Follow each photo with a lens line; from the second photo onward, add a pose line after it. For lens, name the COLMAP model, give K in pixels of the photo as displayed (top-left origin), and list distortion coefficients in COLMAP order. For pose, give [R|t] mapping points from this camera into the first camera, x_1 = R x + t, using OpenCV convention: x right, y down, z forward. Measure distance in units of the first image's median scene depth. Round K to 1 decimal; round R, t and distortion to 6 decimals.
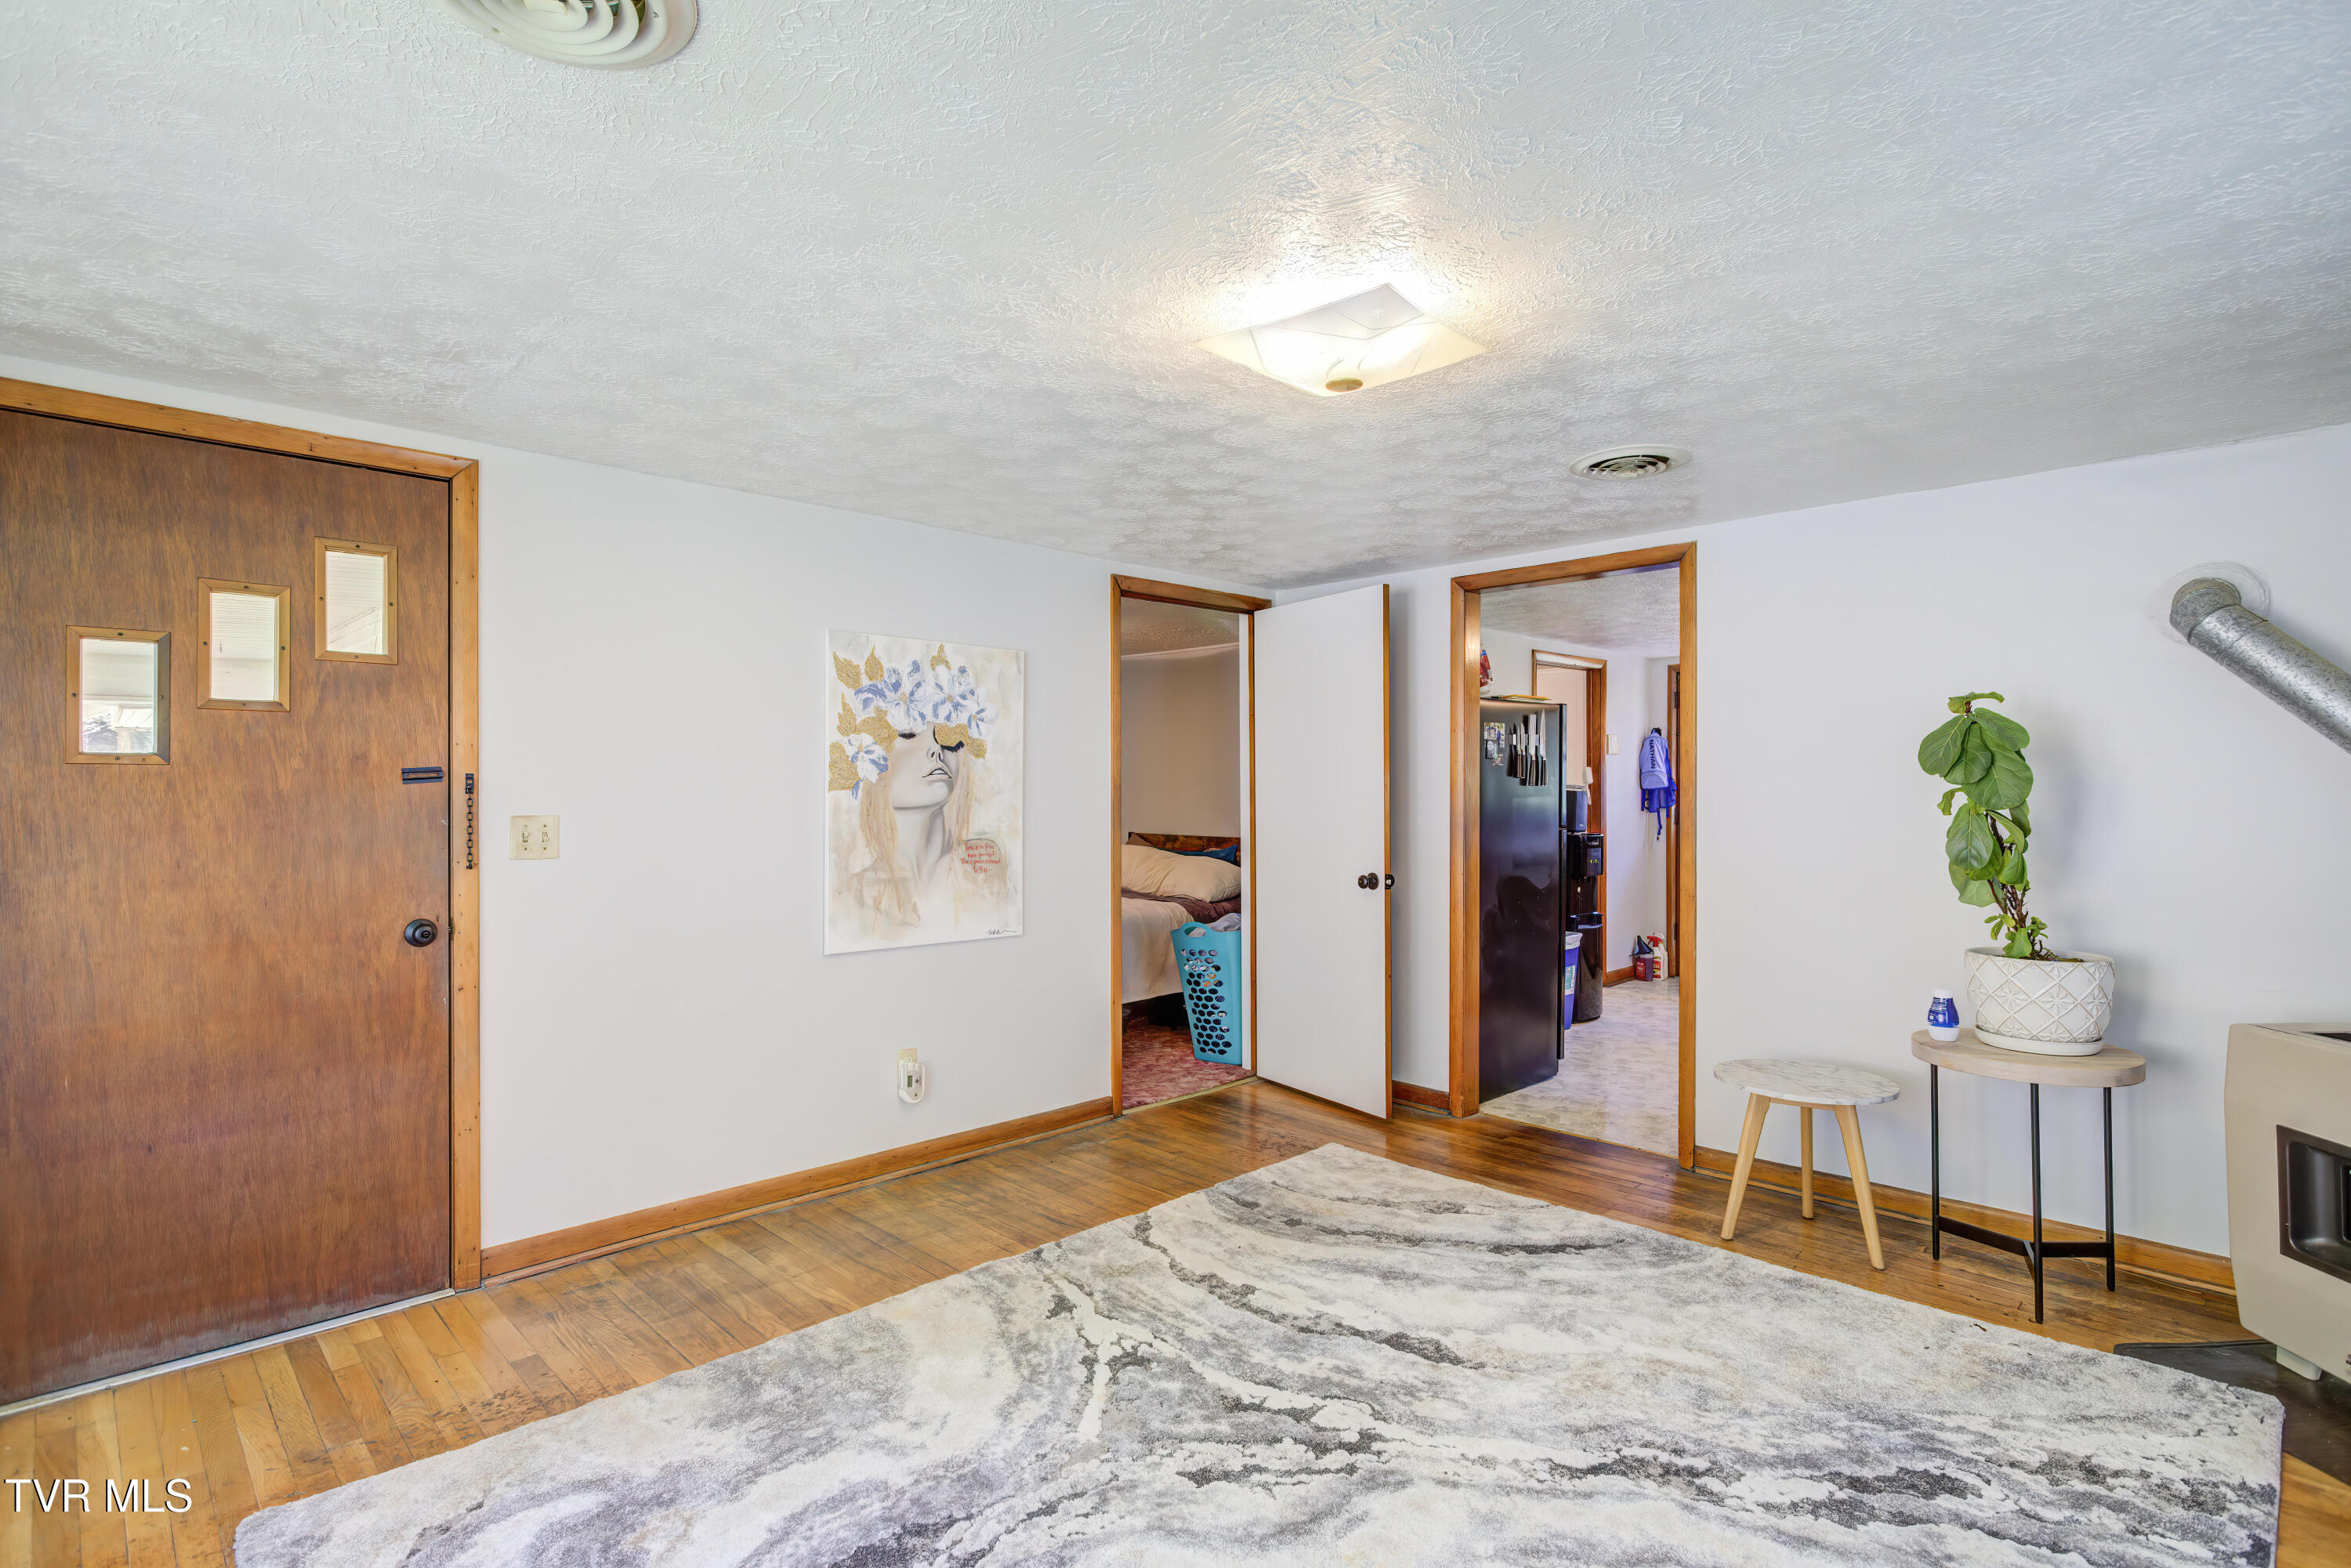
lens RADIAL K [[1142.2, 0, 1175.5], [0, 1142.2, 784.0], [0, 0, 1]] dist [-0.006922, 0.001585]
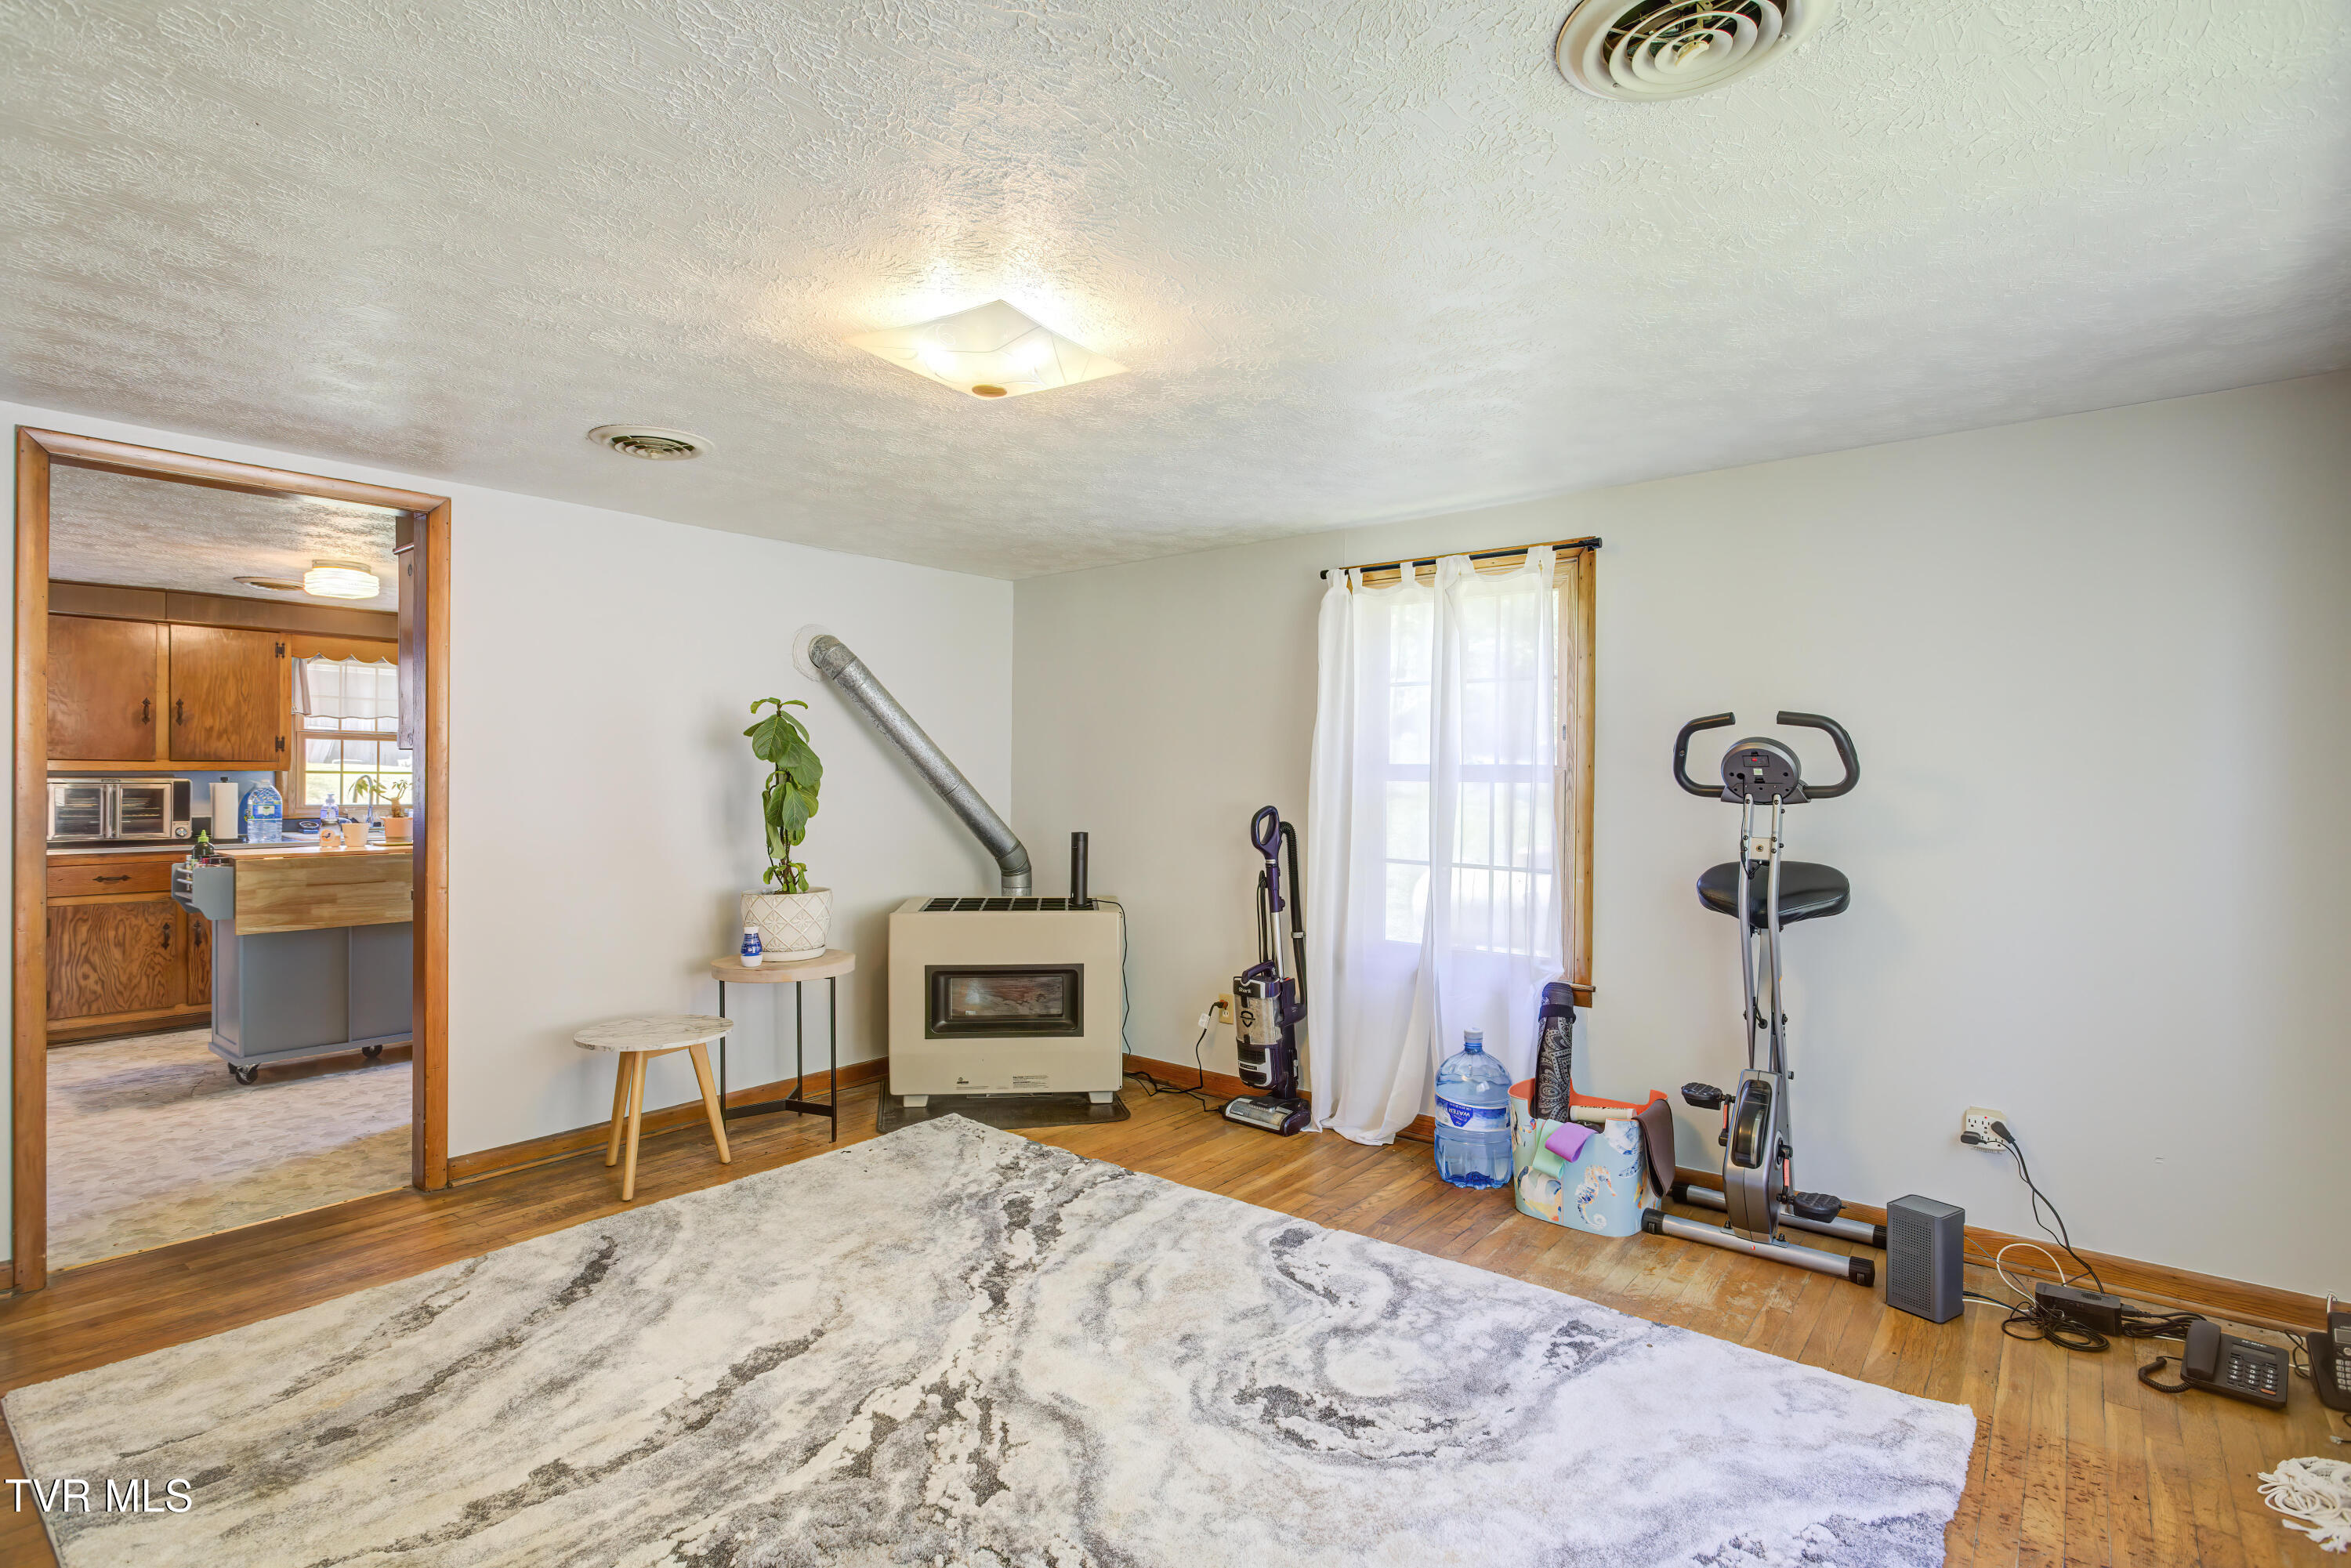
lens RADIAL K [[1142.2, 0, 1175.5], [0, 1142.2, 784.0], [0, 0, 1]] dist [-0.006922, 0.001585]
pose [[-0.113726, -0.008731, 0.993474, -0.790474], [-0.008696, 0.999932, 0.007793, 0.004735], [-0.993474, -0.007753, -0.113794, 0.800985]]
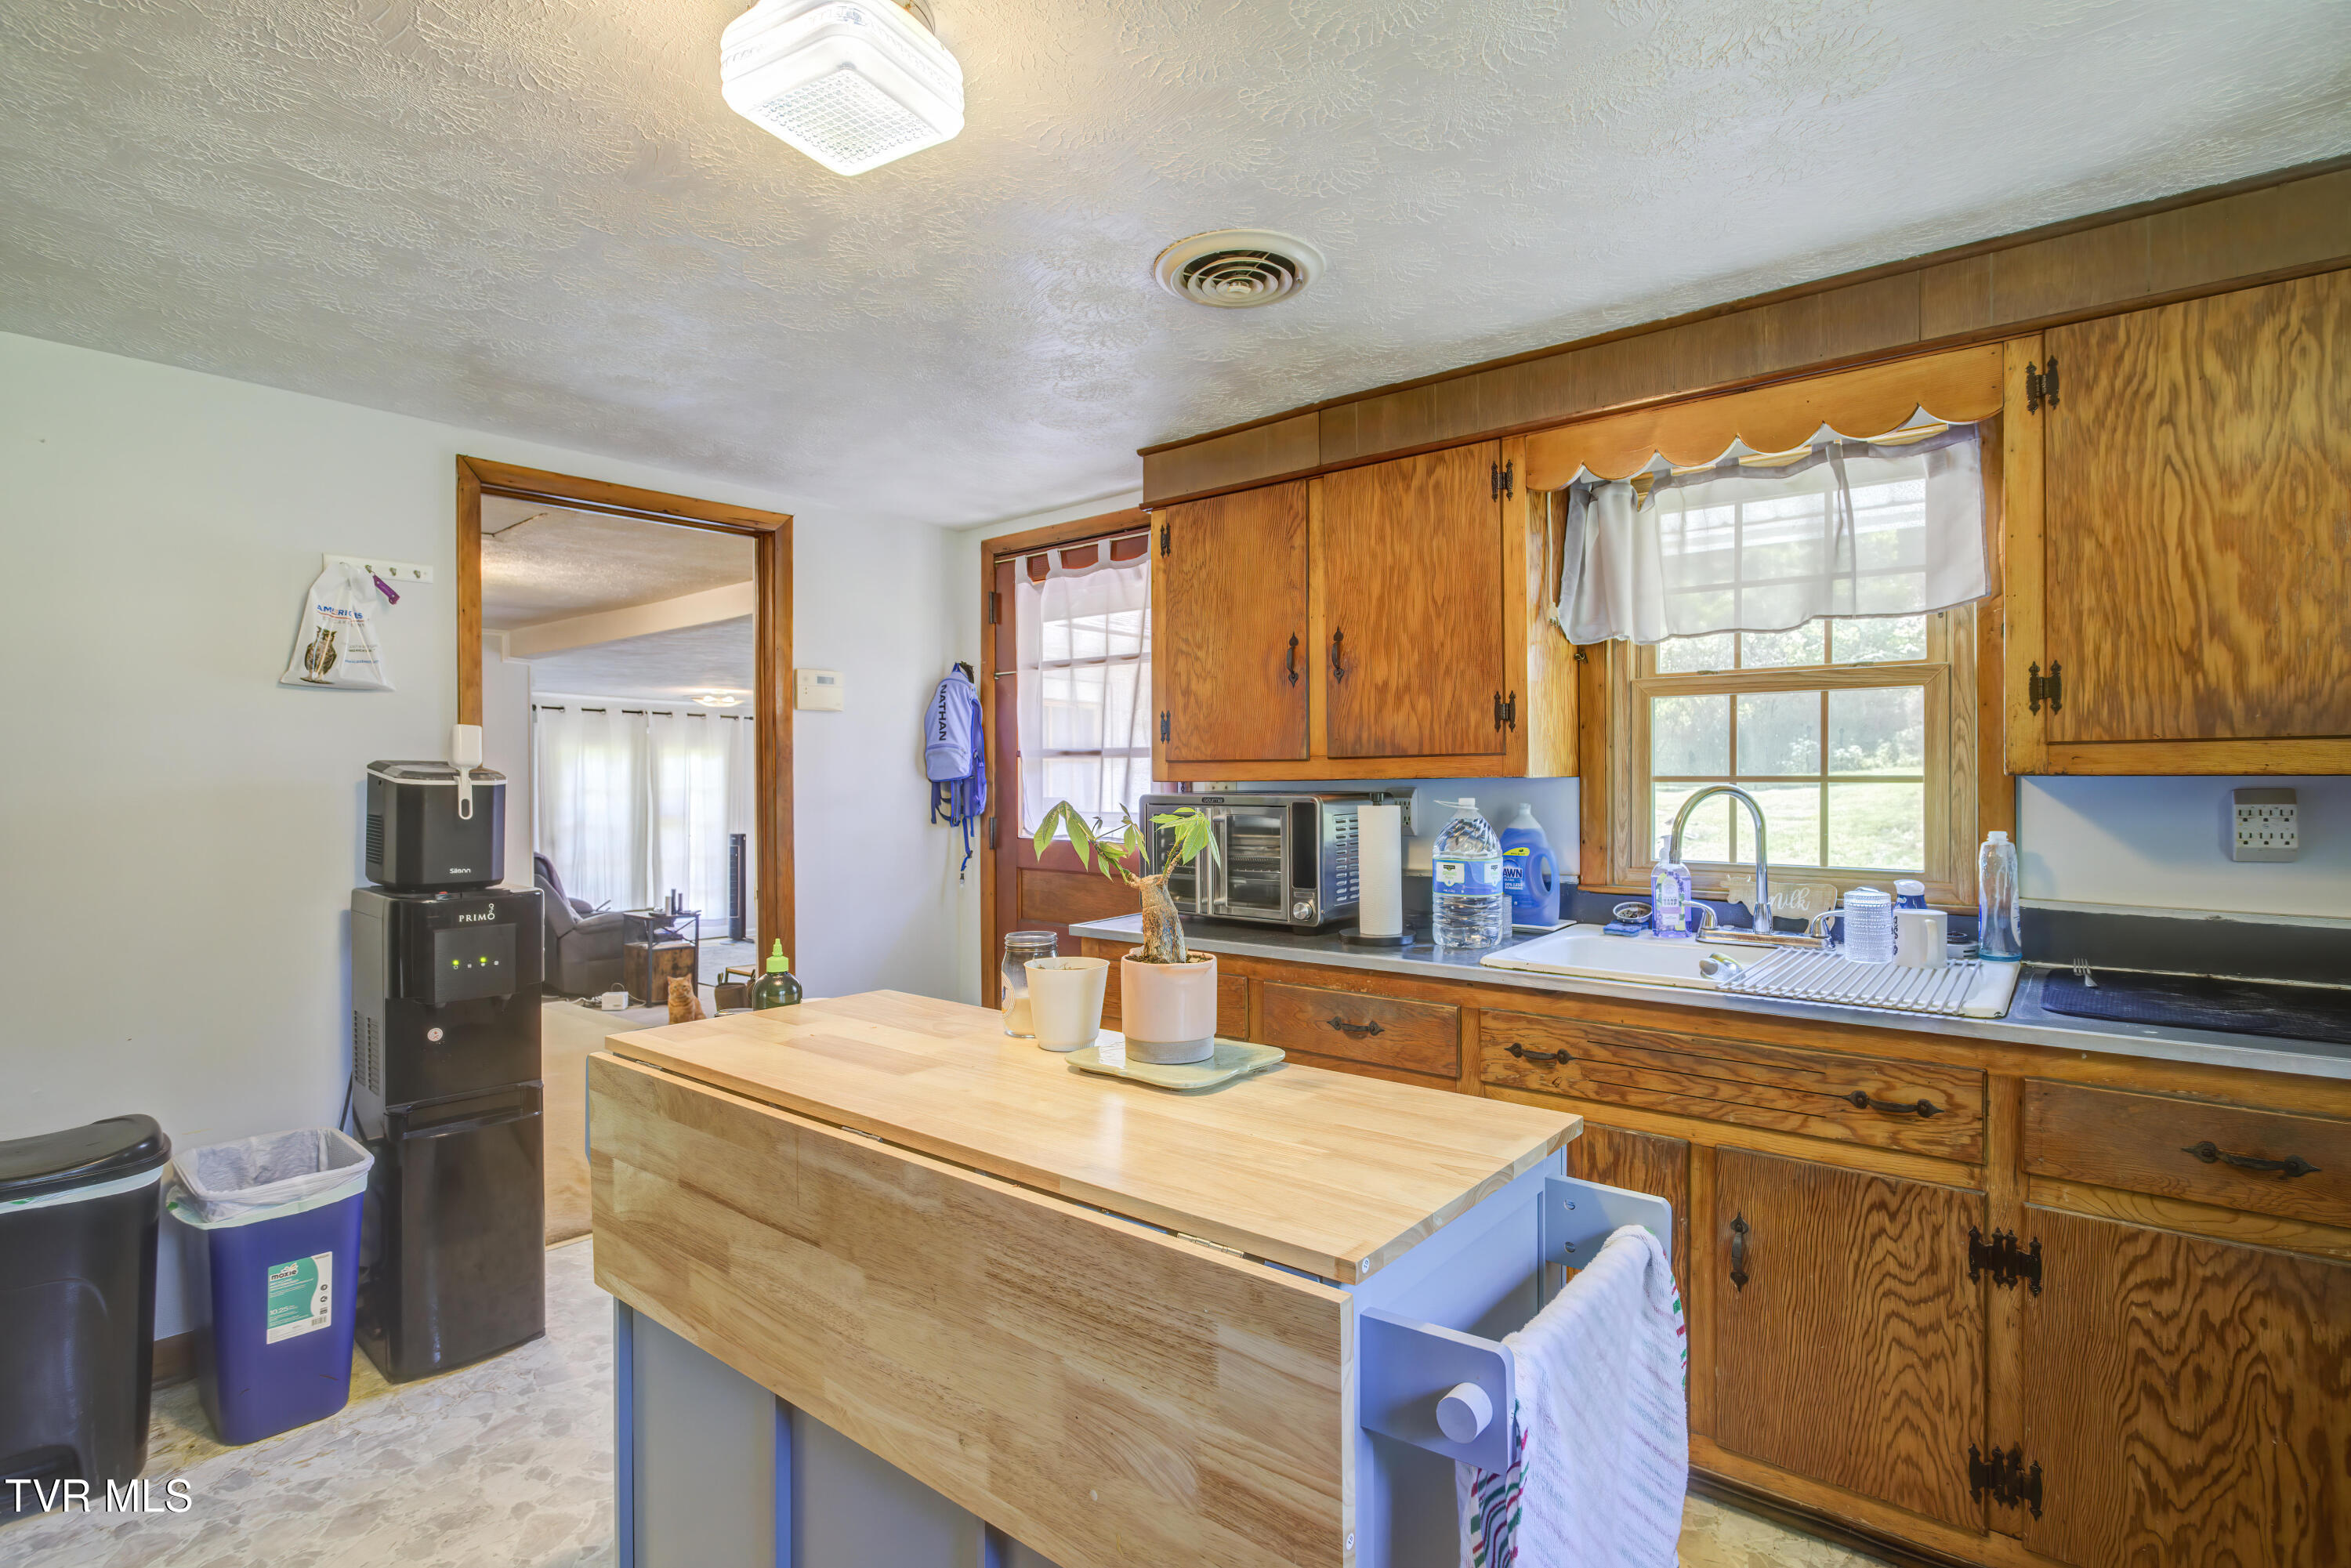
lens RADIAL K [[1159.4, 0, 1175.5], [0, 1159.4, 784.0], [0, 0, 1]] dist [-0.007856, 0.000401]
pose [[0.995638, -0.004848, 0.093174, 1.346214], [0.004651, 0.999986, 0.002329, 0.014531], [-0.093184, -0.001886, 0.995647, 1.414088]]
